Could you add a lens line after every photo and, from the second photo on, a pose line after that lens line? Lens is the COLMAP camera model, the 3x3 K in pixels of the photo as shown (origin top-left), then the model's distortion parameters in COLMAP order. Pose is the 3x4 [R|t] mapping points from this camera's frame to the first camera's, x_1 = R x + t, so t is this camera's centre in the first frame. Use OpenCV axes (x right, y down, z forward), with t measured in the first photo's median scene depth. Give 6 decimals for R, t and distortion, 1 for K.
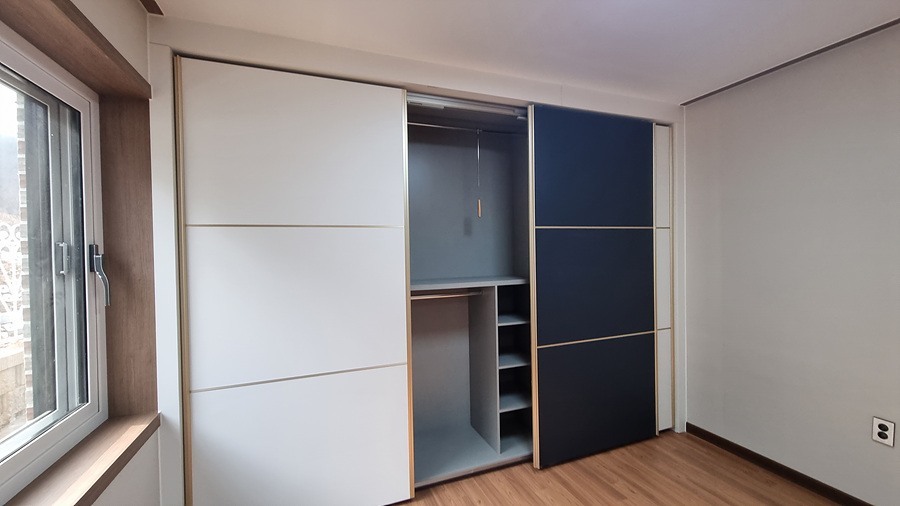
lens RADIAL K [[368.3, 0, 451.3], [0, 368.3, 254.3], [0, 0, 1]] dist [0.002669, 0.000093]
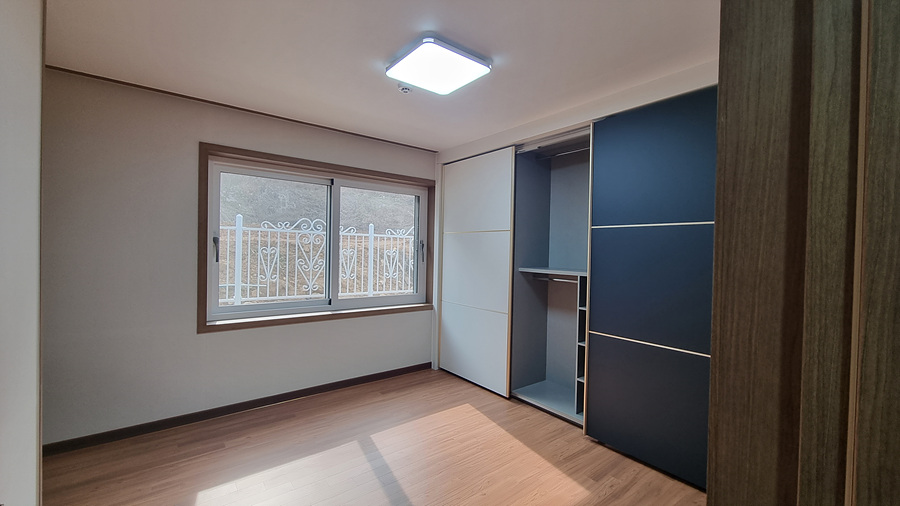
lens RADIAL K [[368.3, 0, 451.3], [0, 368.3, 254.3], [0, 0, 1]] dist [0.002669, 0.000093]
pose [[0.287577, 0.036298, -0.957070, 1.258938], [-0.039318, 0.998887, 0.026070, -0.000965], [0.956950, 0.030133, 0.288683, 0.258975]]
